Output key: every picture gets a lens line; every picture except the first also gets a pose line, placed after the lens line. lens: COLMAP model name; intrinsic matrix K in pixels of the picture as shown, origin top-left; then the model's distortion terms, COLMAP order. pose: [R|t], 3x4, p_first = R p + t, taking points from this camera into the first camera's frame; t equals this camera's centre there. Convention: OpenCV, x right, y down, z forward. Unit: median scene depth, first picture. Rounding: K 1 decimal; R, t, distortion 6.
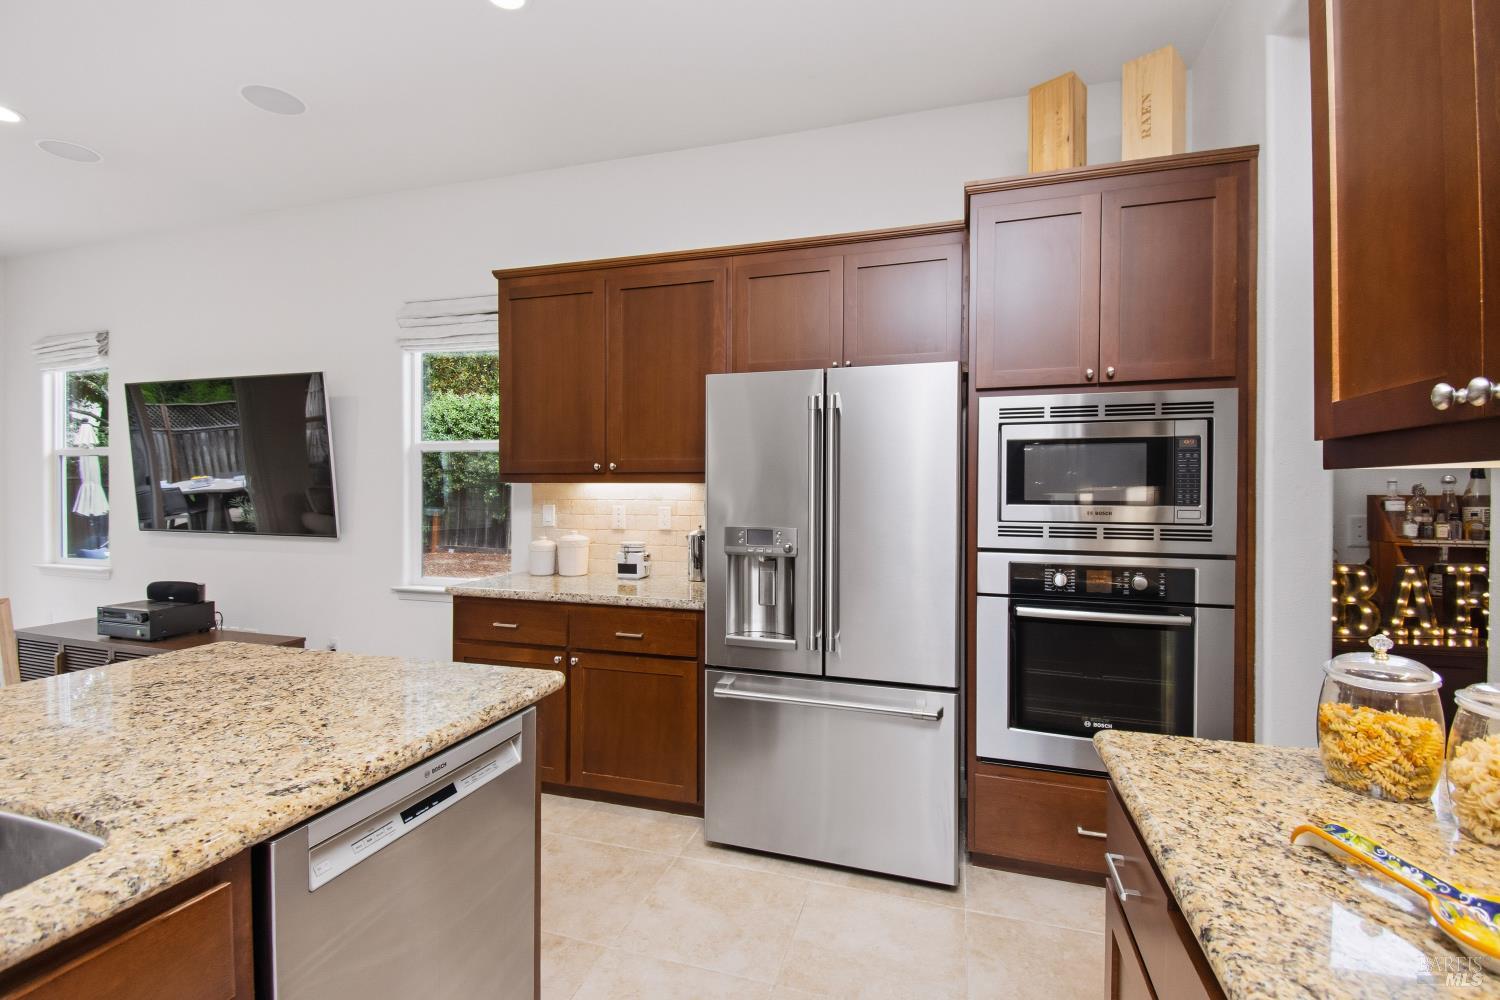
lens RADIAL K [[686.0, 0, 749.8], [0, 686.0, 494.0], [0, 0, 1]] dist [0.004691, -0.000617]
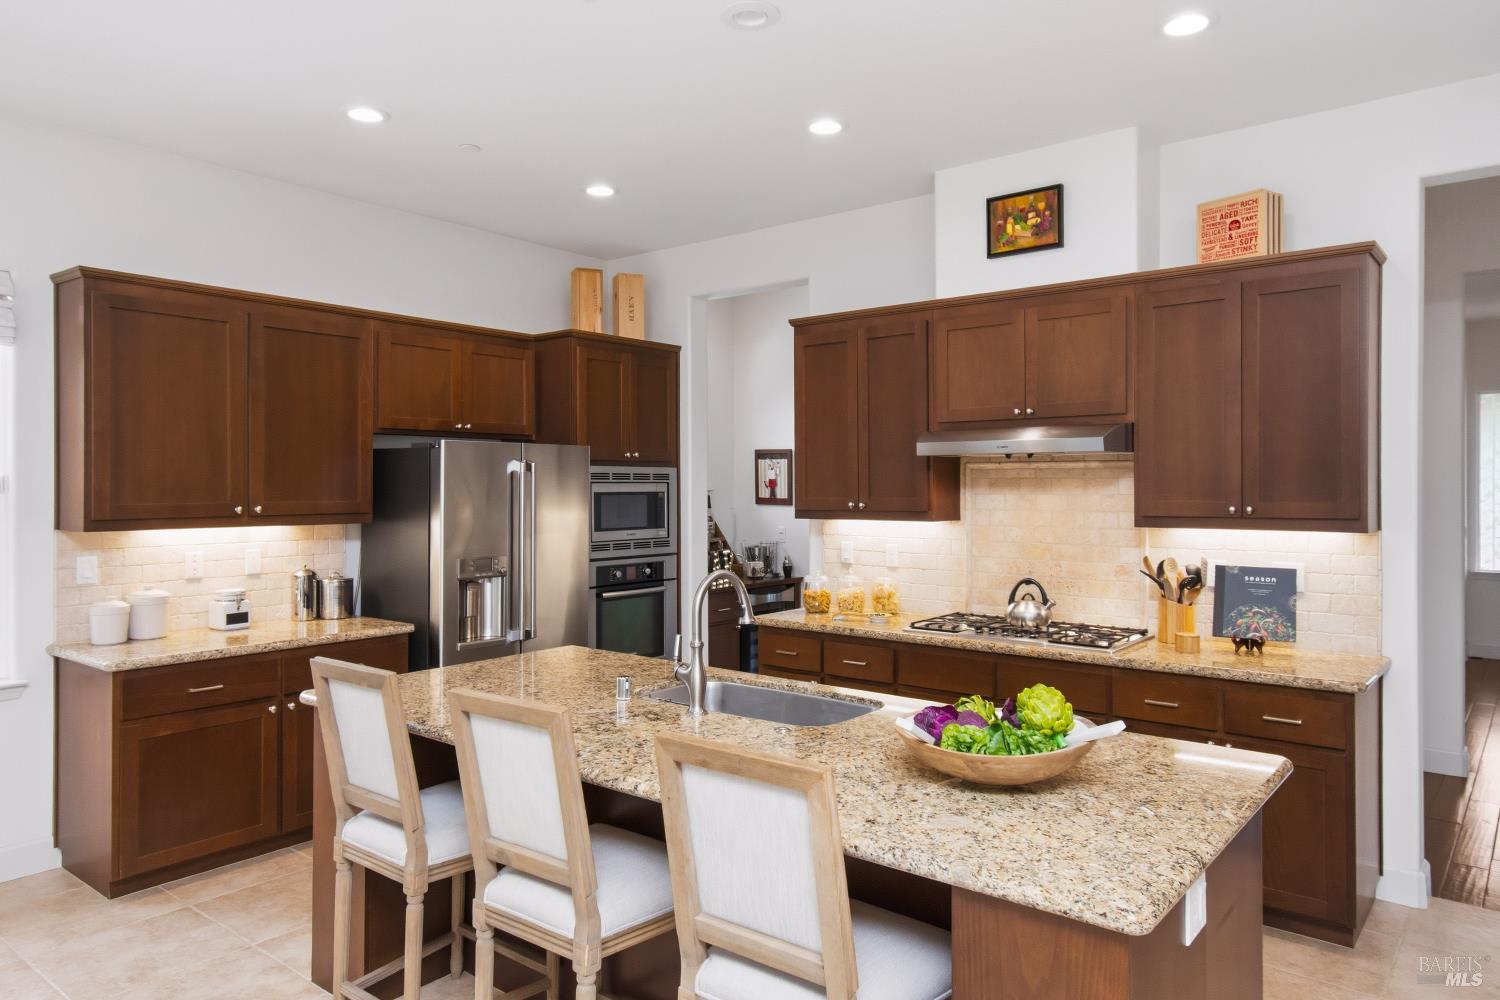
lens RADIAL K [[983.4, 0, 750.6], [0, 983.4, 492.6], [0, 0, 1]] dist [-0.001212, -0.000335]
pose [[0.365306, -0.012268, 0.930806, -1.675935], [0.011025, 0.999900, 0.008851, -0.095642], [-0.930822, 0.007028, 0.365405, -0.206818]]
